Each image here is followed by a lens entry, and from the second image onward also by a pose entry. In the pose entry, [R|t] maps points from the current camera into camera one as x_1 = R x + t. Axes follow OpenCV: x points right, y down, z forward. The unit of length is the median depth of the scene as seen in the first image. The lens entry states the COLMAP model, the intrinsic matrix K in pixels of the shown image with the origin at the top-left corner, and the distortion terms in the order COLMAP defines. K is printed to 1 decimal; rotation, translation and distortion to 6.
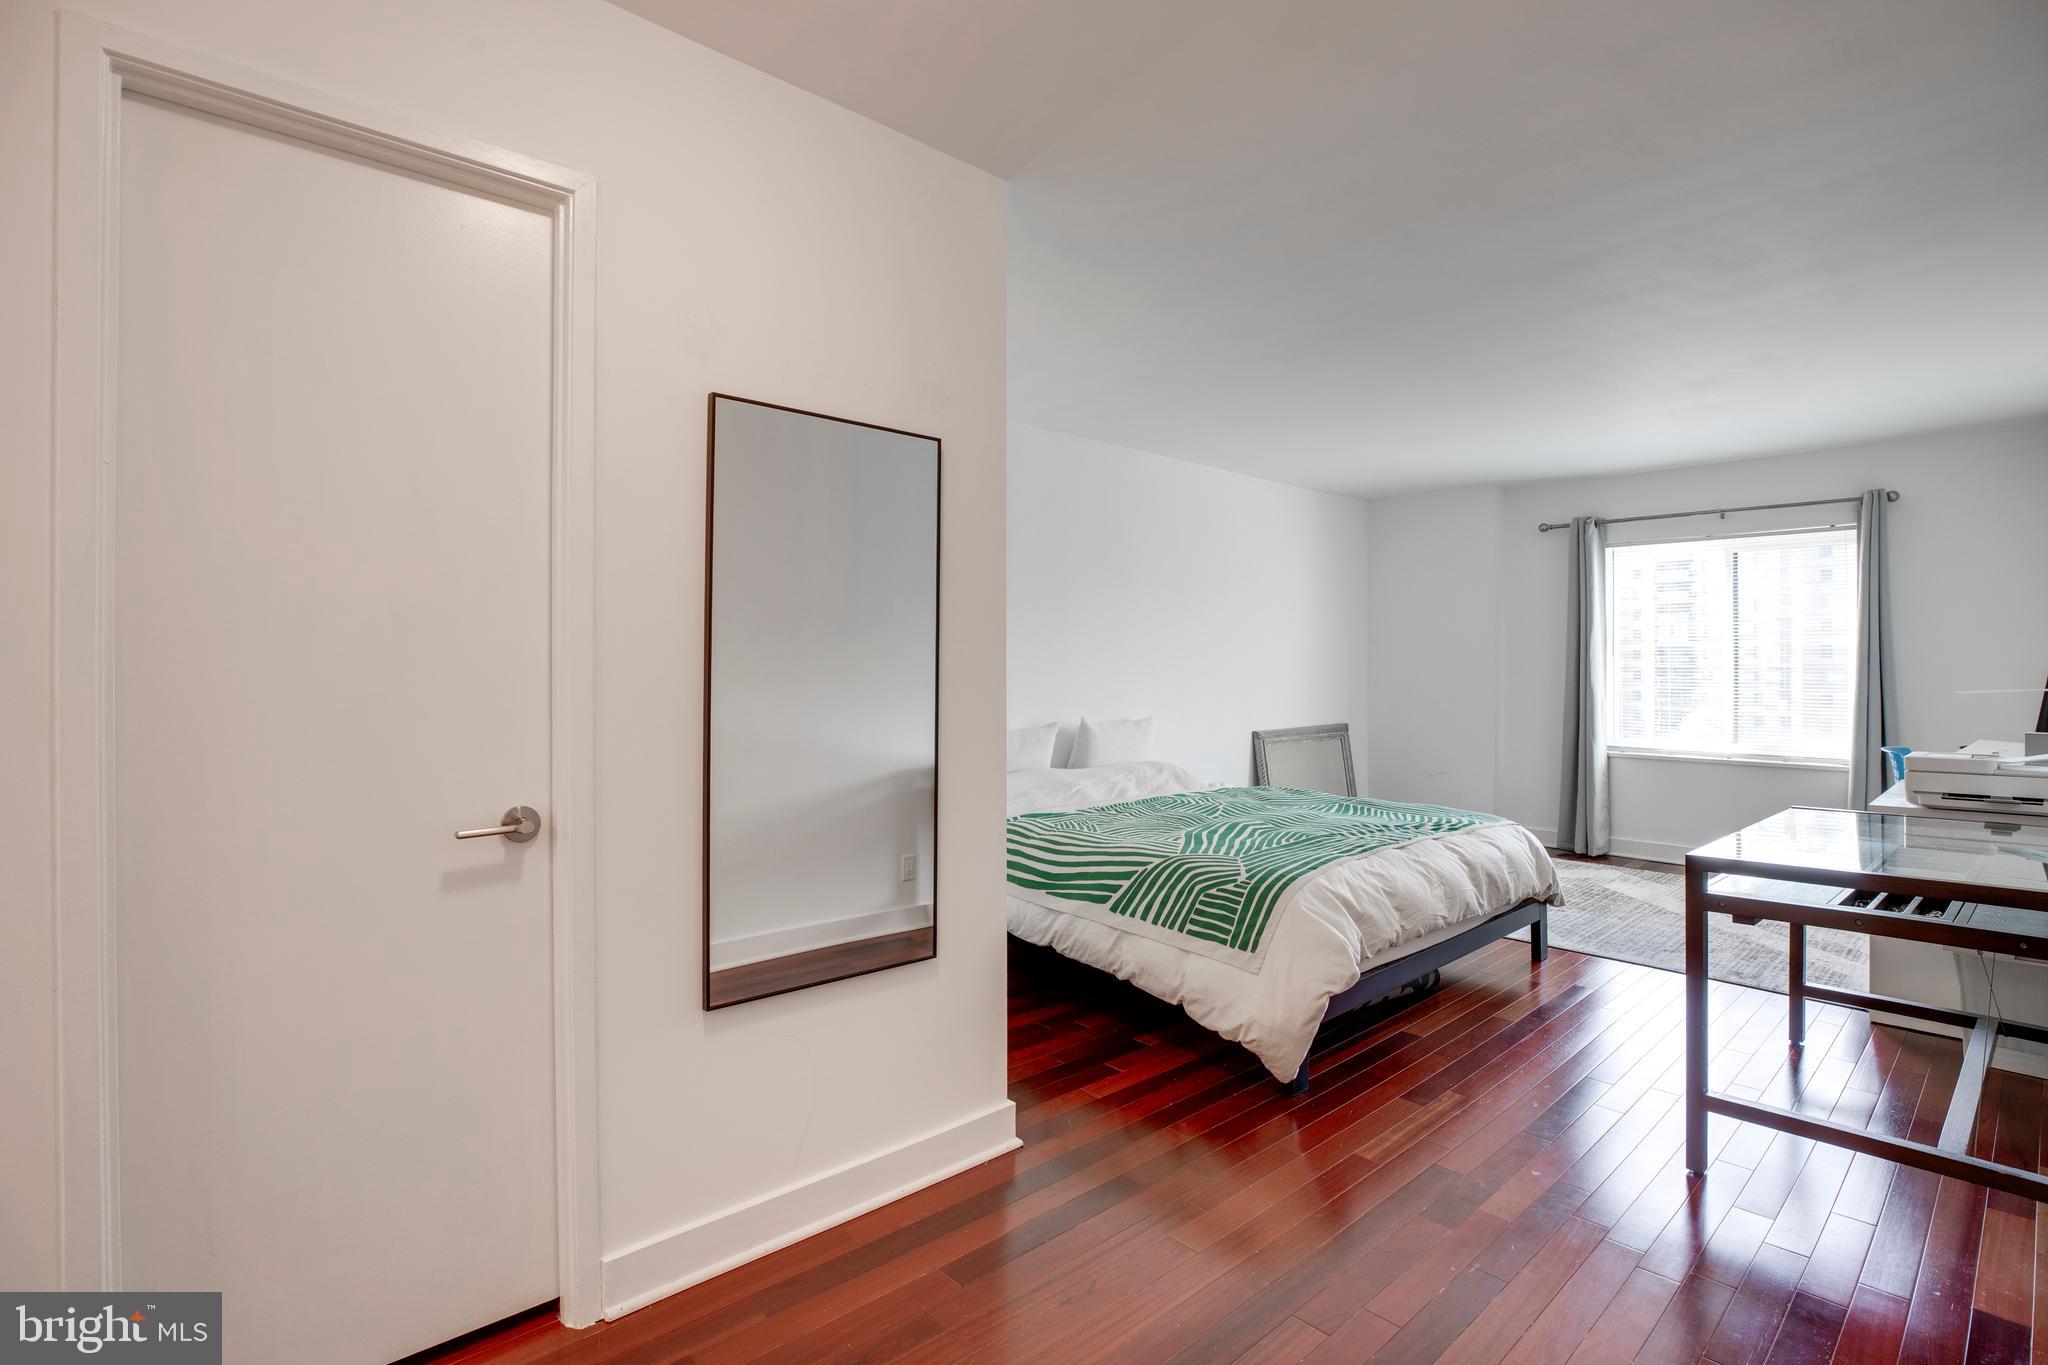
lens RADIAL K [[968.3, 0, 1030.1], [0, 968.3, 679.4], [0, 0, 1]] dist [-0.049618, 0.017714]
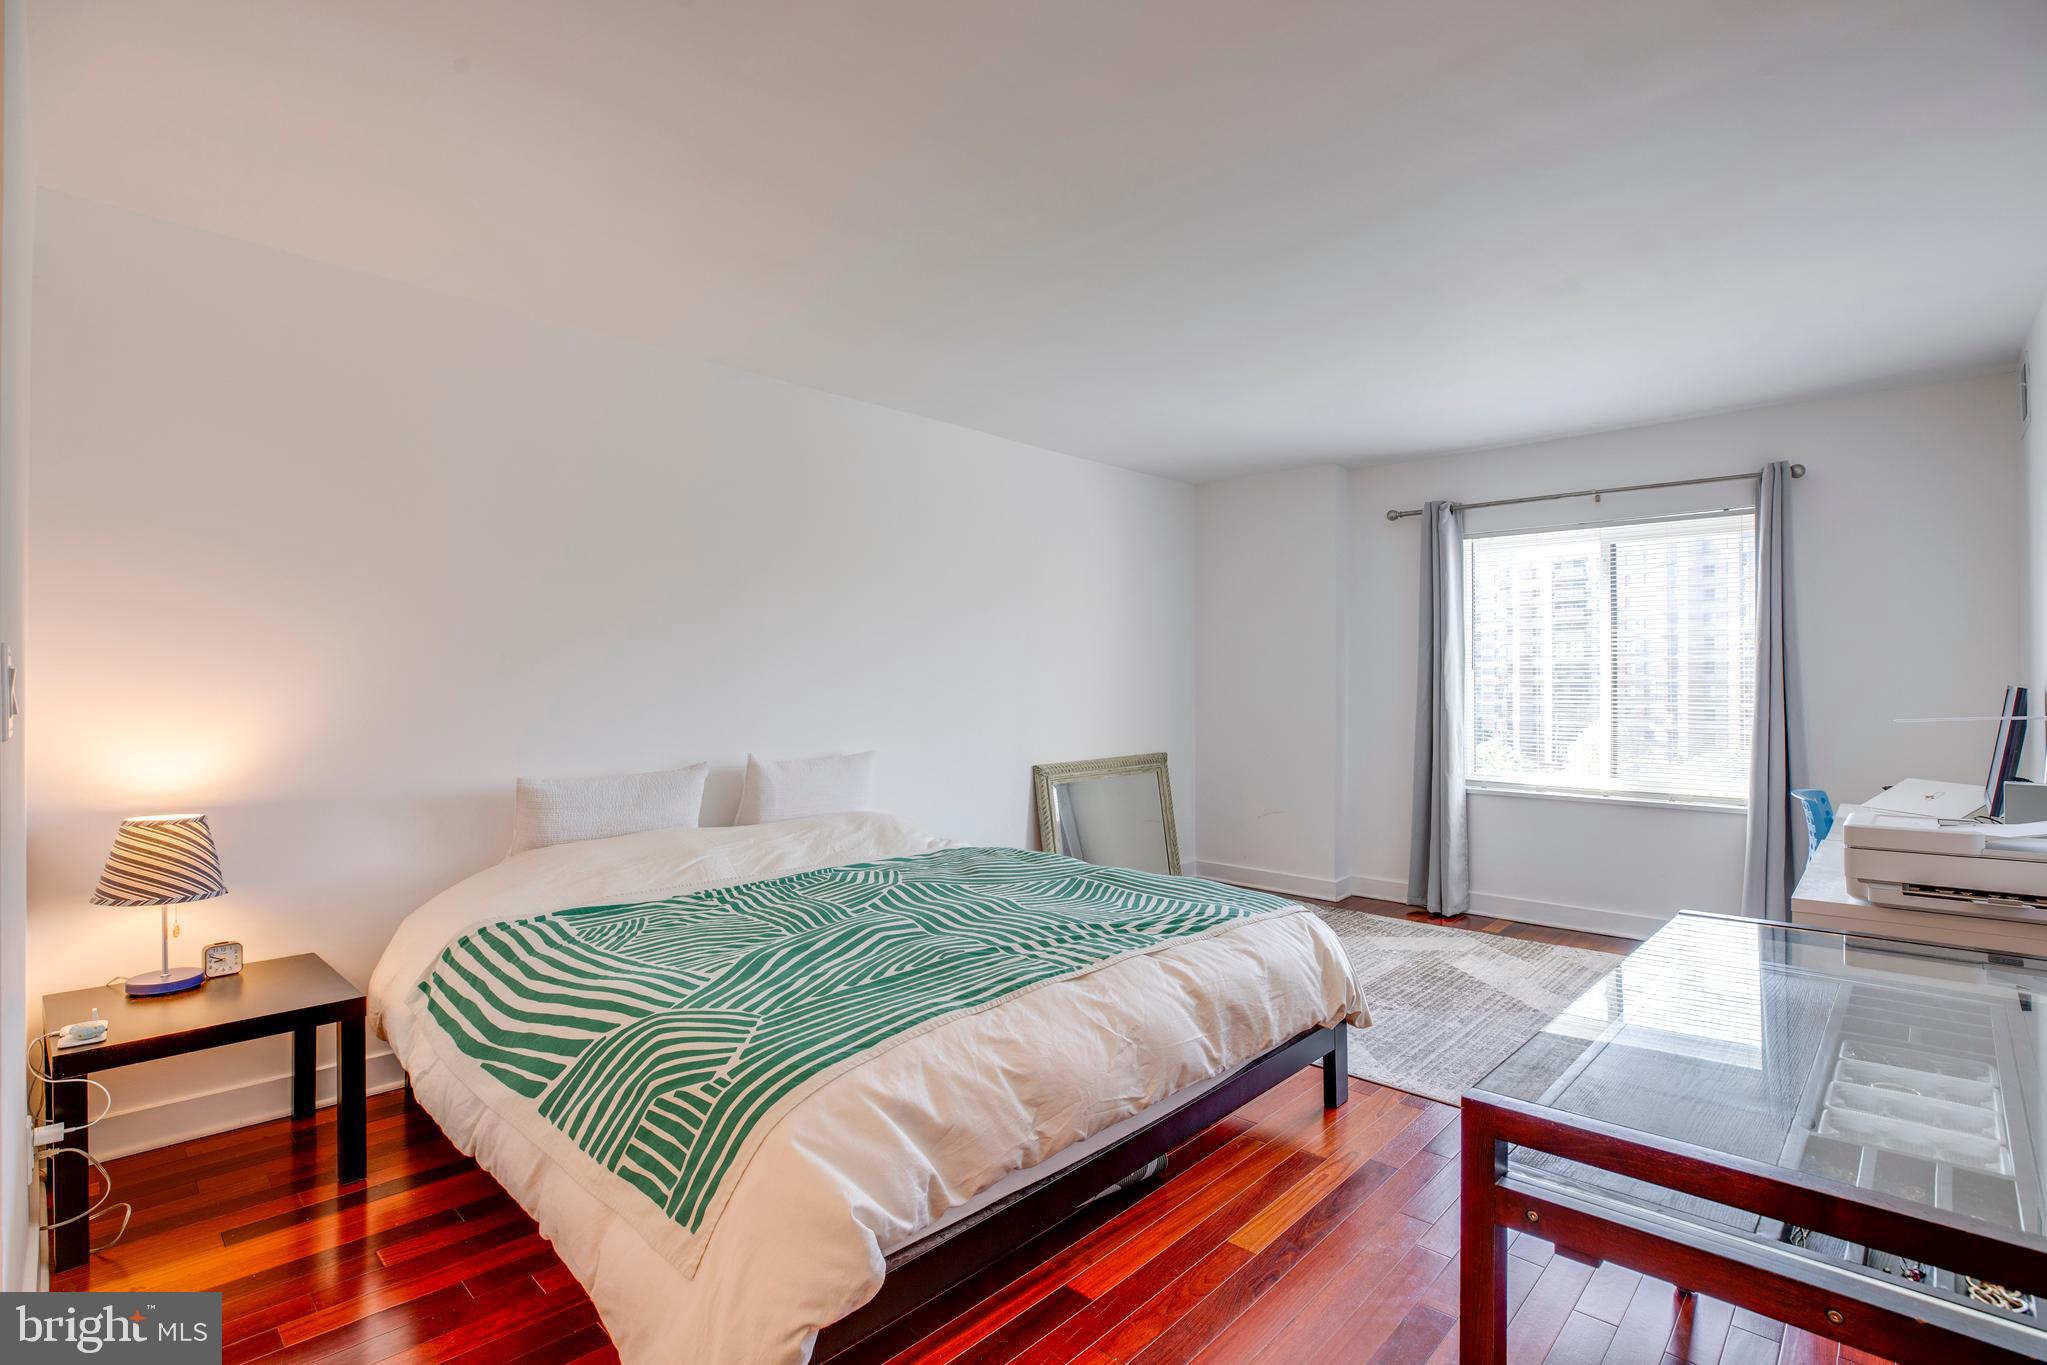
lens RADIAL K [[971.9, 0, 1030.2], [0, 971.9, 693.9], [0, 0, 1]] dist [-0.048253, 0.017895]
pose [[0.996630, -0.001298, 0.082018, 0.200809], [0.001400, 0.999998, -0.001191, -0.005214], [-0.082016, 0.001302, 0.996630, 0.249917]]
